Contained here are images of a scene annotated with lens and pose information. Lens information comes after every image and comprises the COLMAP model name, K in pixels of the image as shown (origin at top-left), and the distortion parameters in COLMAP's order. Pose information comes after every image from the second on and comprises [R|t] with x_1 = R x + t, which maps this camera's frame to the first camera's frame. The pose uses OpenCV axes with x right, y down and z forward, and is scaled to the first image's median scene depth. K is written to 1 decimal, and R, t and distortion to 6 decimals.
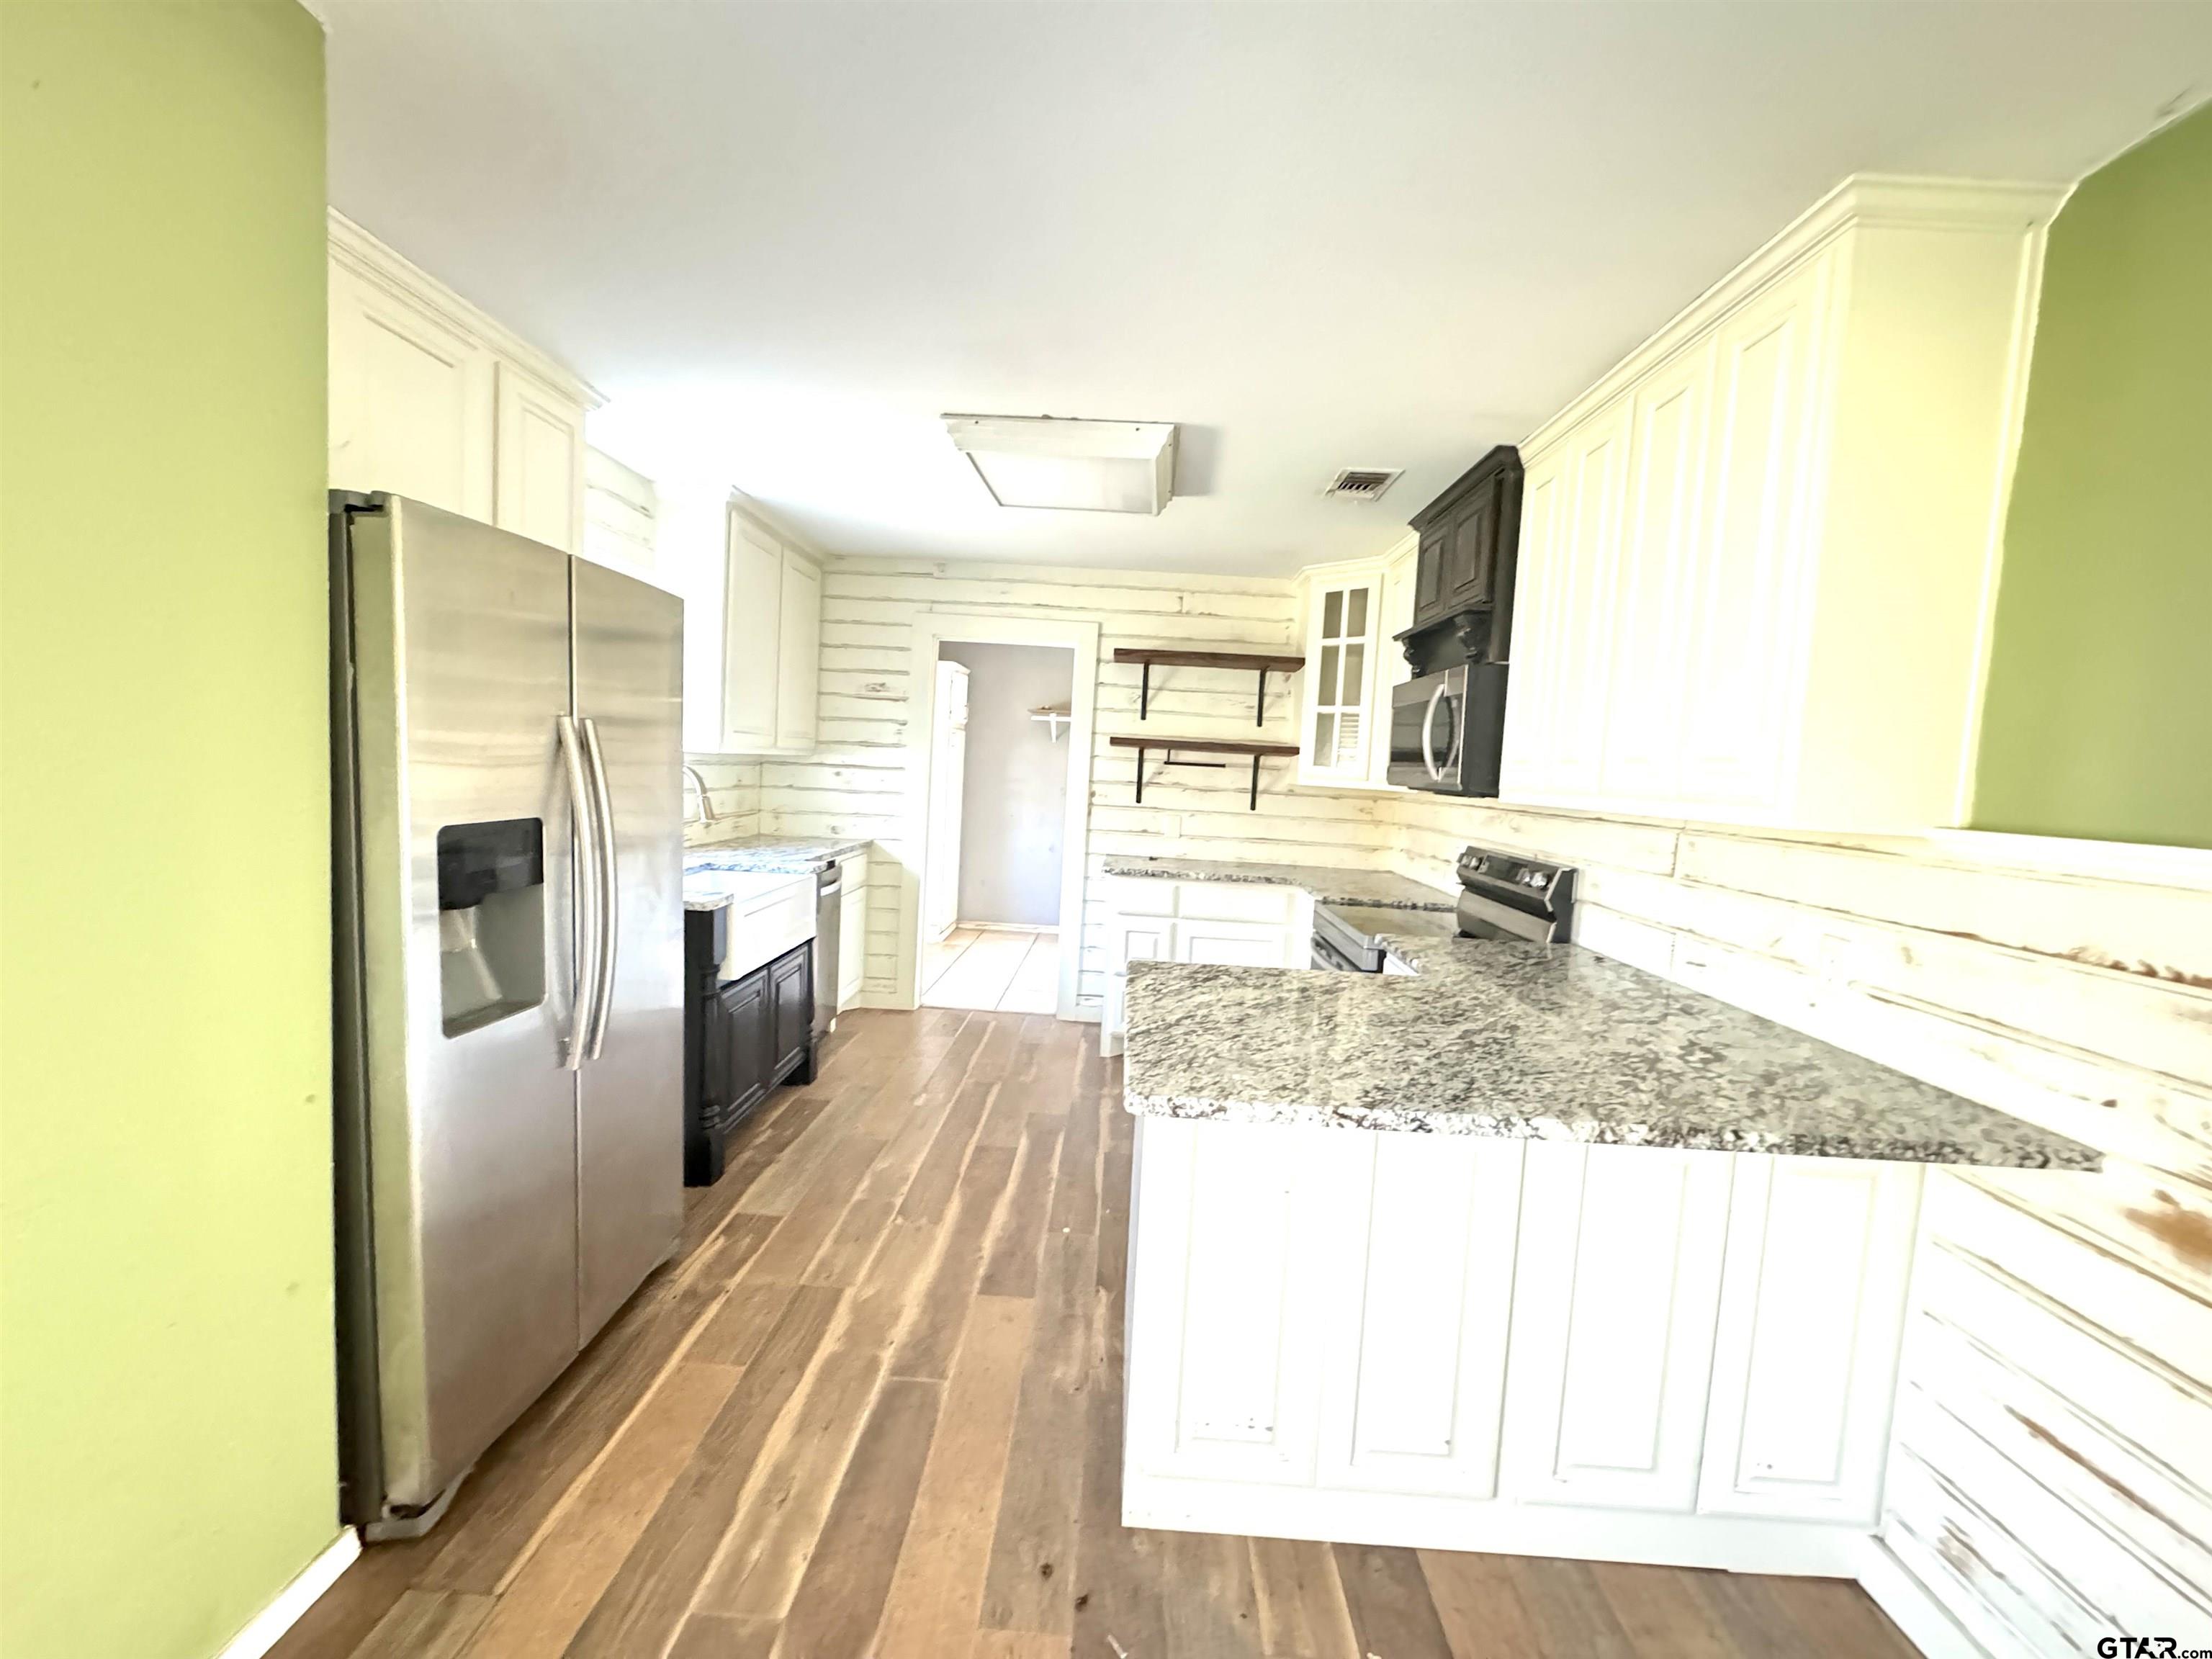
lens RADIAL K [[879.3, 0, 1106.0], [0, 879.3, 829.5], [0, 0, 1]] dist [-0.001289, 0.000075]
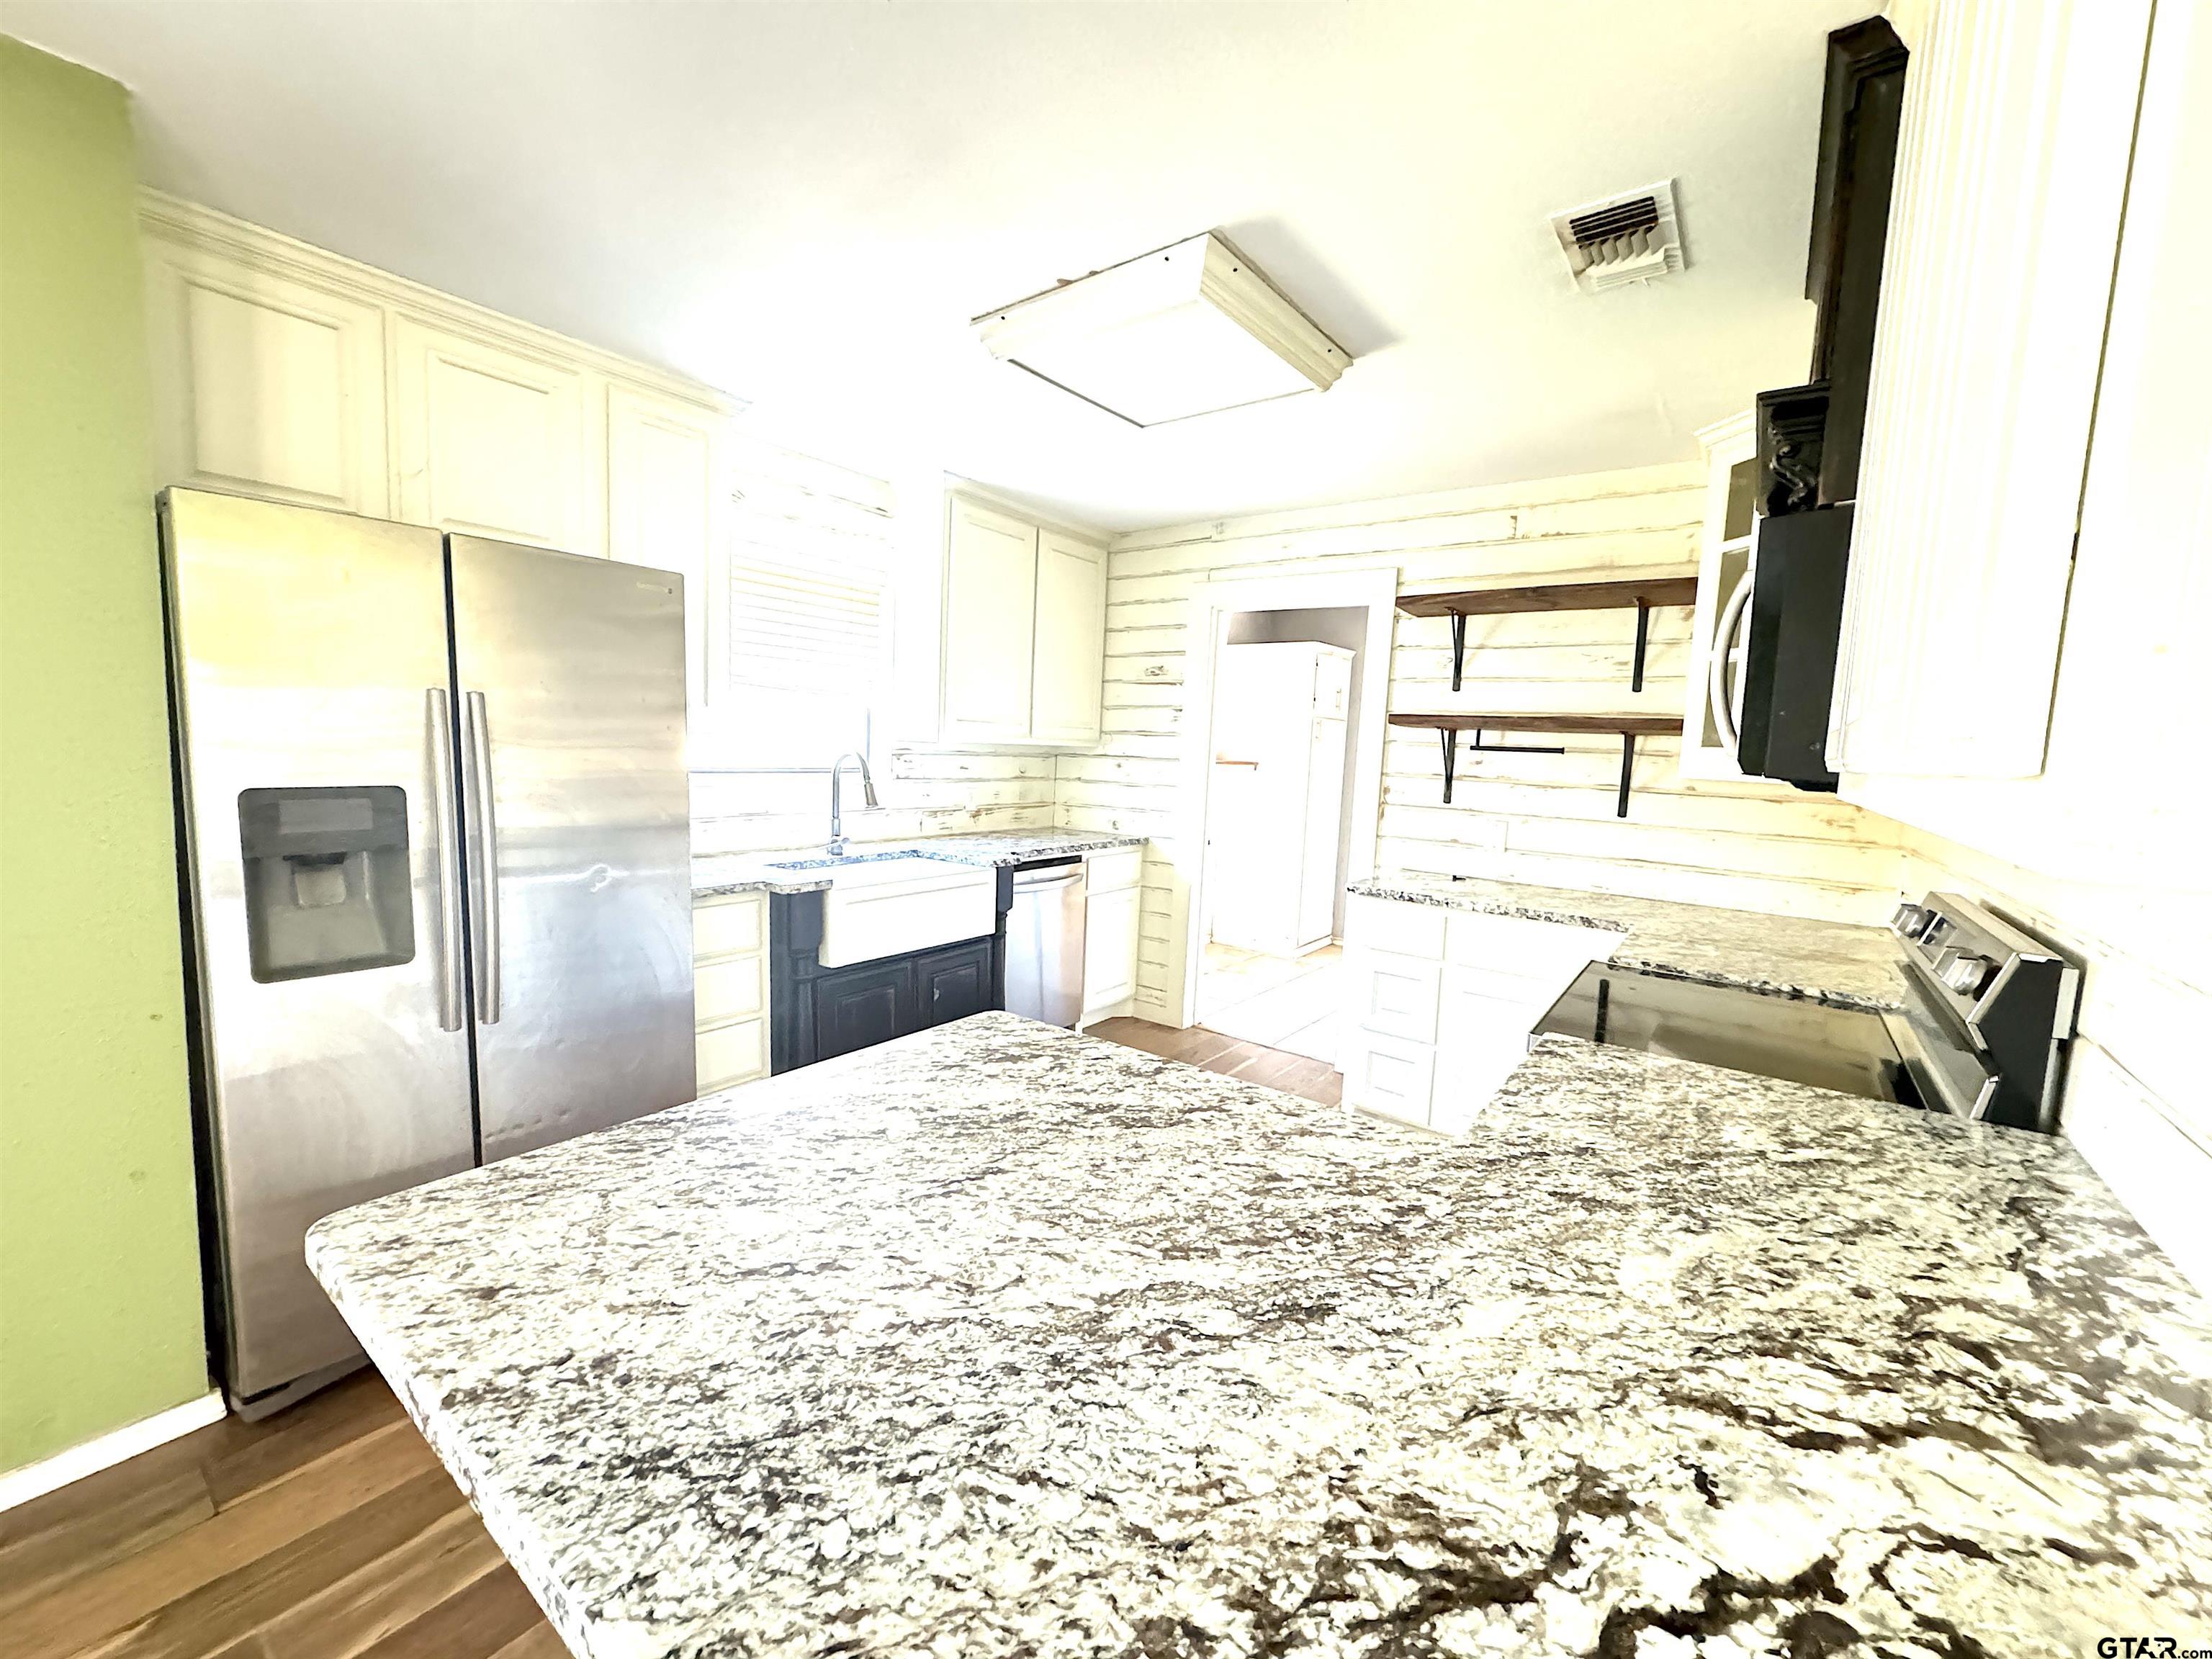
lens RADIAL K [[877.1, 0, 1107.2], [0, 877.1, 830.8], [0, 0, 1]] dist [-0.001036, 0.000092]
pose [[0.815804, 0.038743, -0.577029, 0.260664], [-0.041097, 0.999115, 0.008979, -0.001508], [0.576866, 0.016389, 0.816674, 0.253377]]
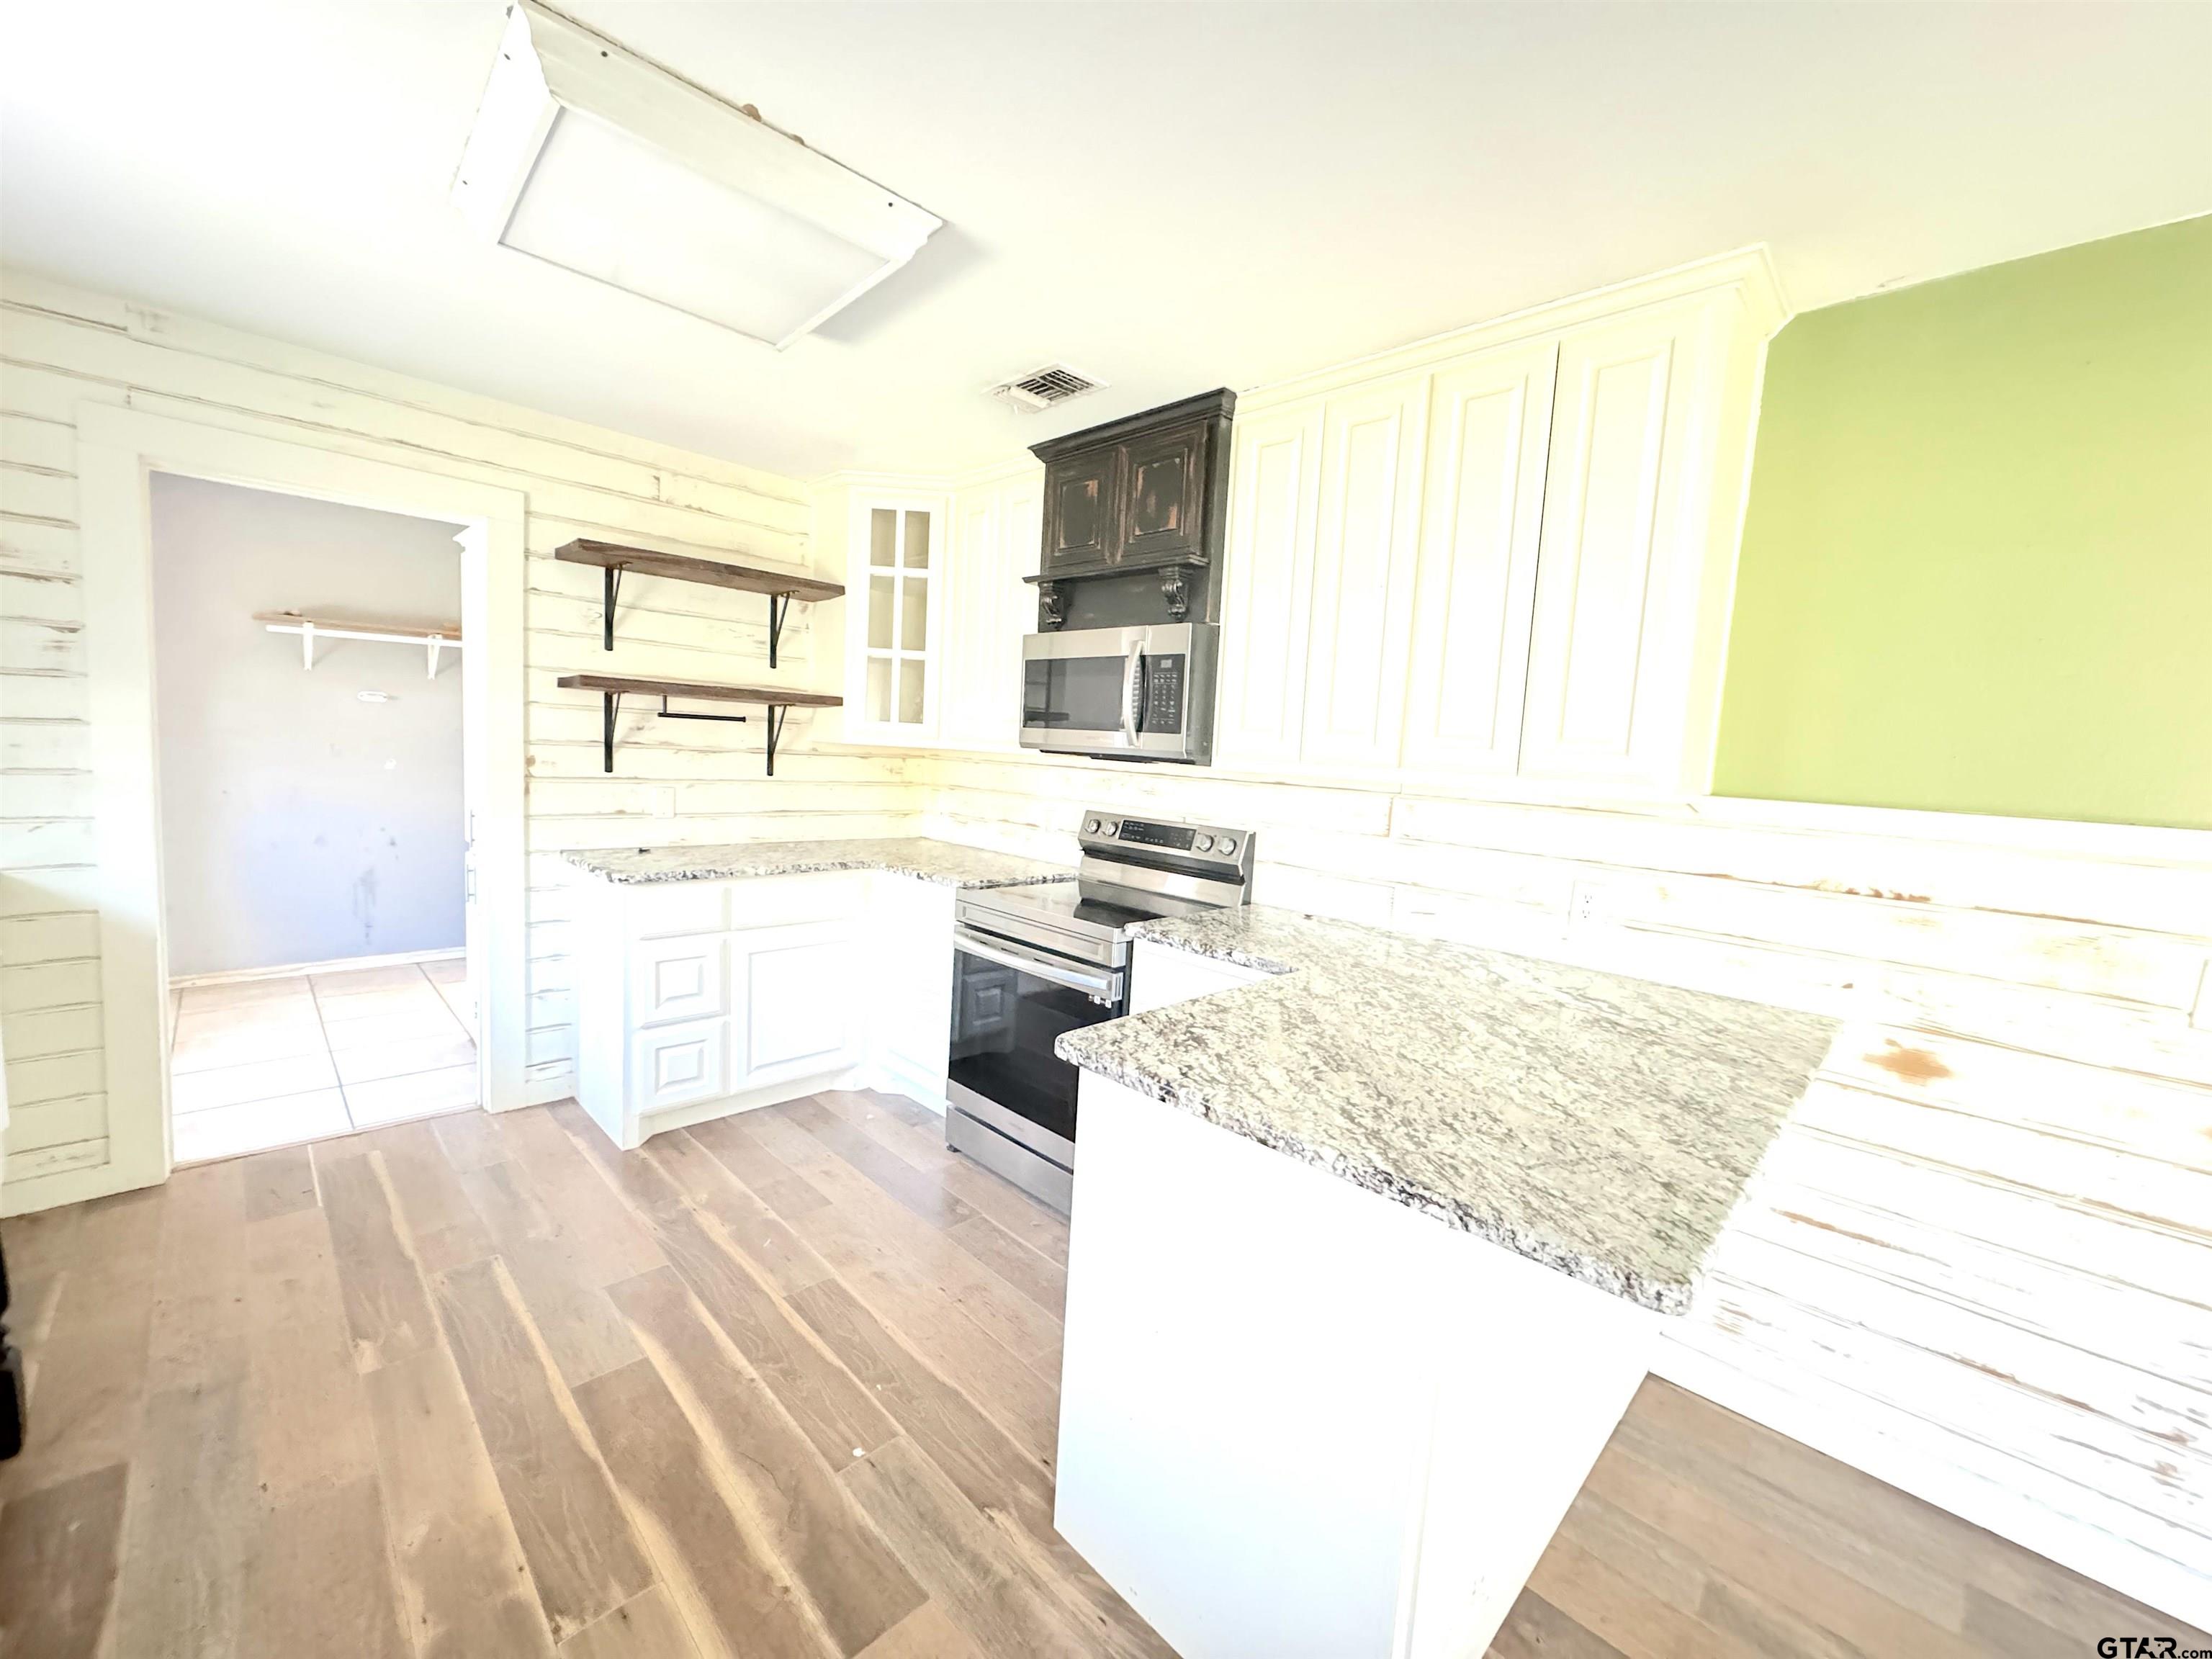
lens RADIAL K [[879.3, 0, 1106.0], [0, 879.3, 829.5], [0, 0, 1]] dist [-0.001289, 0.000075]
pose [[0.687160, -0.085688, 0.721435, -0.219703], [0.034879, 0.995766, 0.085049, -0.033993], [-0.725669, -0.033279, 0.687239, 0.271662]]
